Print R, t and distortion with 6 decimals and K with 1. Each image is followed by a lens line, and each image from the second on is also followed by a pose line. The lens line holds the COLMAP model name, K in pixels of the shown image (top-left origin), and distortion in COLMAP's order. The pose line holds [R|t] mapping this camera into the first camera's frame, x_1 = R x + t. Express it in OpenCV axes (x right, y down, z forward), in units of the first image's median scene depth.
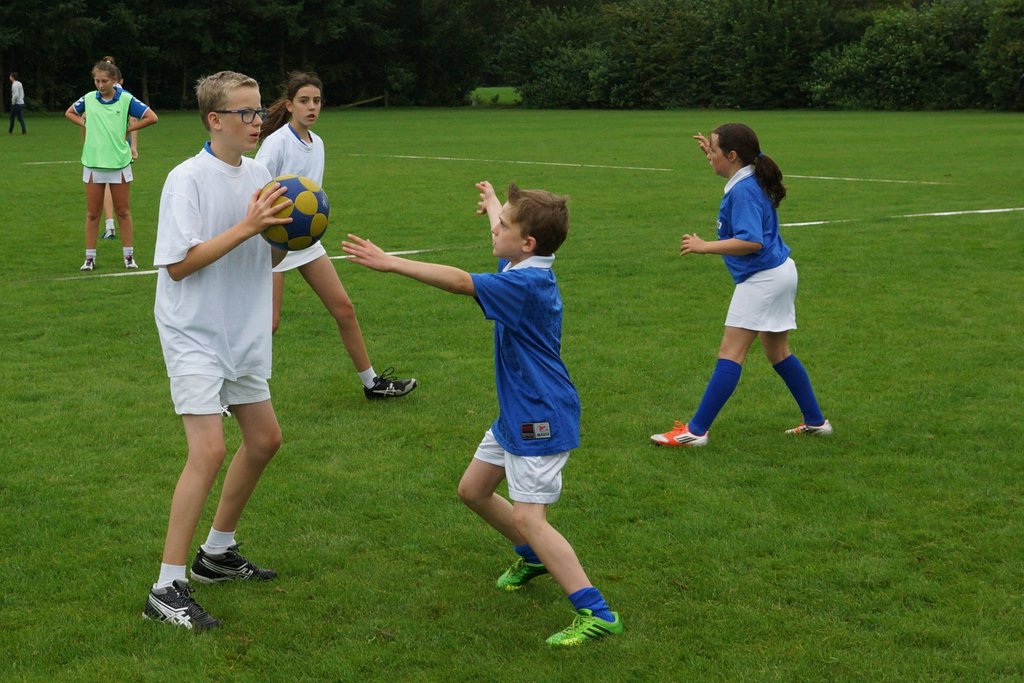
lens RADIAL K [[1030.5, 0, 520.1], [0, 1030.5, 276.0], [0, 0, 1]] dist [-0.002015, 0.000000]
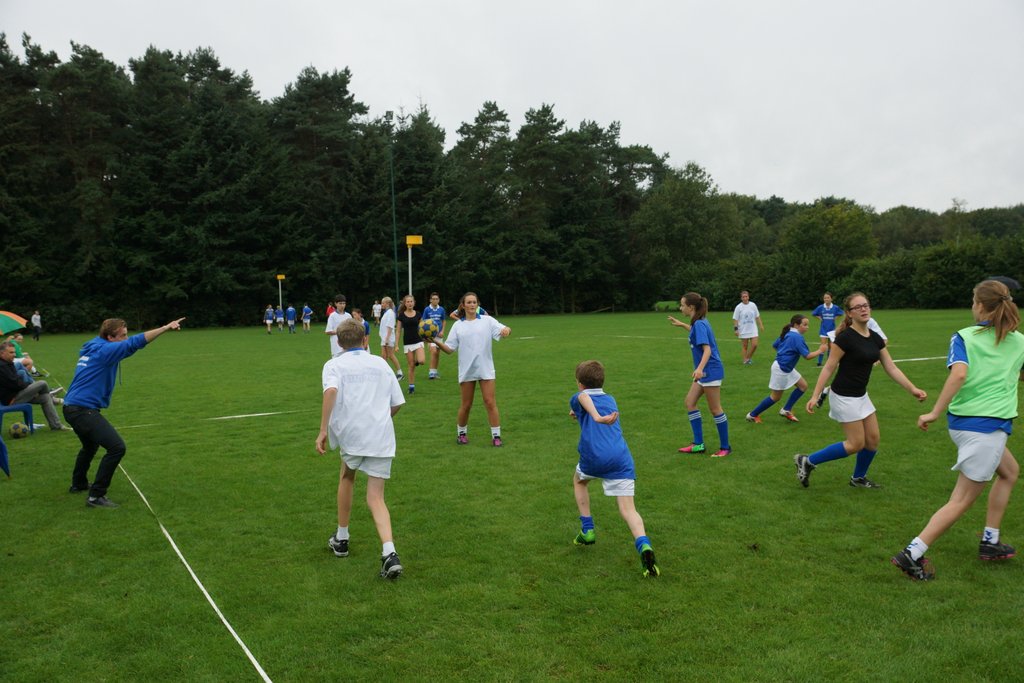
lens RADIAL K [[1030.5, 0, 512.7], [0, 1030.5, 336.5], [0, 0, 1]] dist [-0.002015, 0.000000]
pose [[0.963231, -0.003547, -0.268649, 0.235823], [-0.042750, 0.985151, -0.166285, 0.239682], [0.265250, 0.171655, 0.948777, -1.007461]]
